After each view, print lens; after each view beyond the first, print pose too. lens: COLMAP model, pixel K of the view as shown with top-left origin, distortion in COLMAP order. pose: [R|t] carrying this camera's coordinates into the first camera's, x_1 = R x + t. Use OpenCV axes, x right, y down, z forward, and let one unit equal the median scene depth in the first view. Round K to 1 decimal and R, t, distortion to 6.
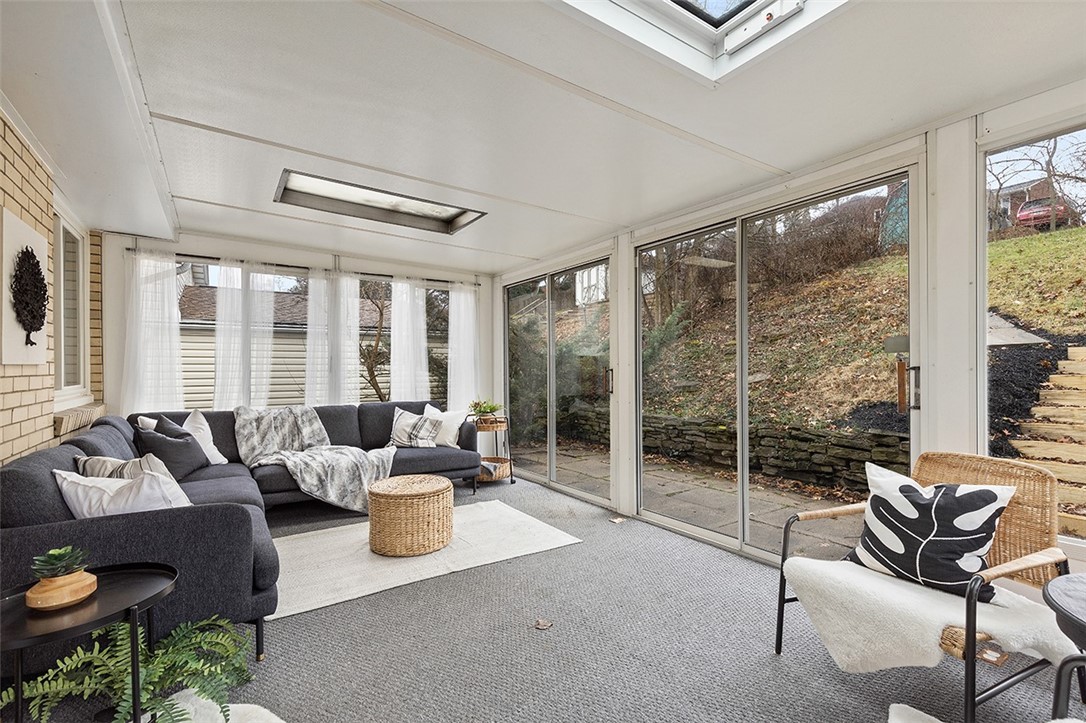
lens RADIAL K [[492.8, 0, 542.3], [0, 492.8, 380.4], [0, 0, 1]] dist [0.004788, -0.000104]
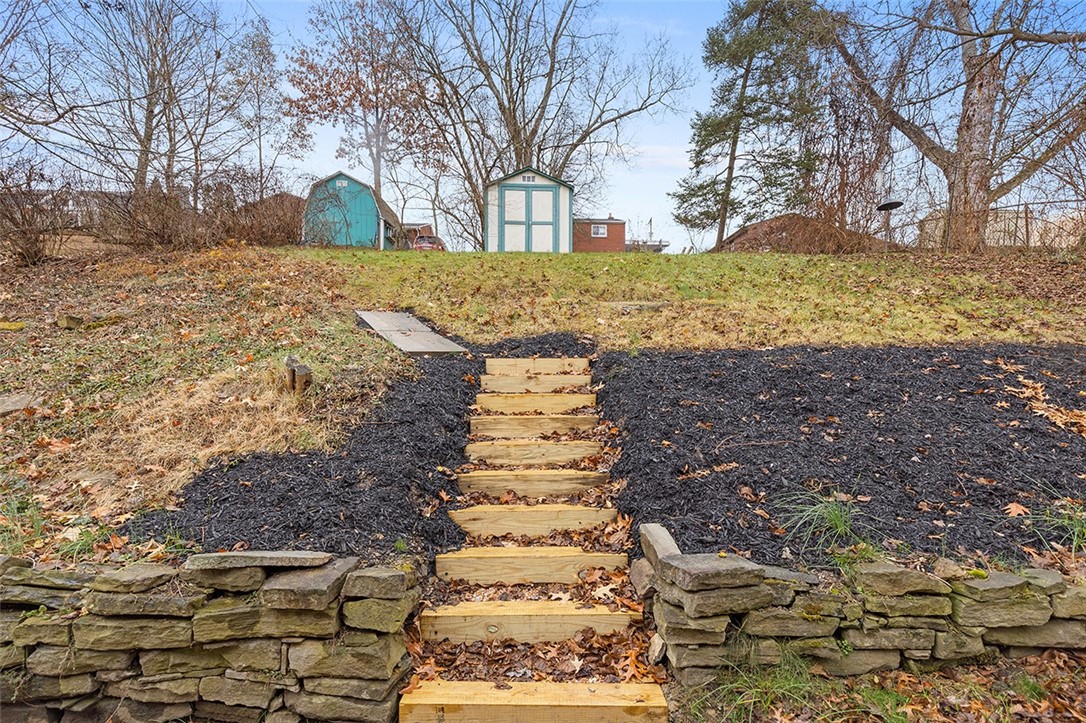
lens RADIAL K [[517.9, 0, 542.1], [0, 517.9, 384.0], [0, 0, 1]] dist [0.003653, -0.000314]
pose [[0.528395, -0.004199, 0.848988, 0.387257], [0.010912, 0.999939, -0.001846, -0.022157], [-0.848928, 0.010239, 0.528409, 0.467412]]
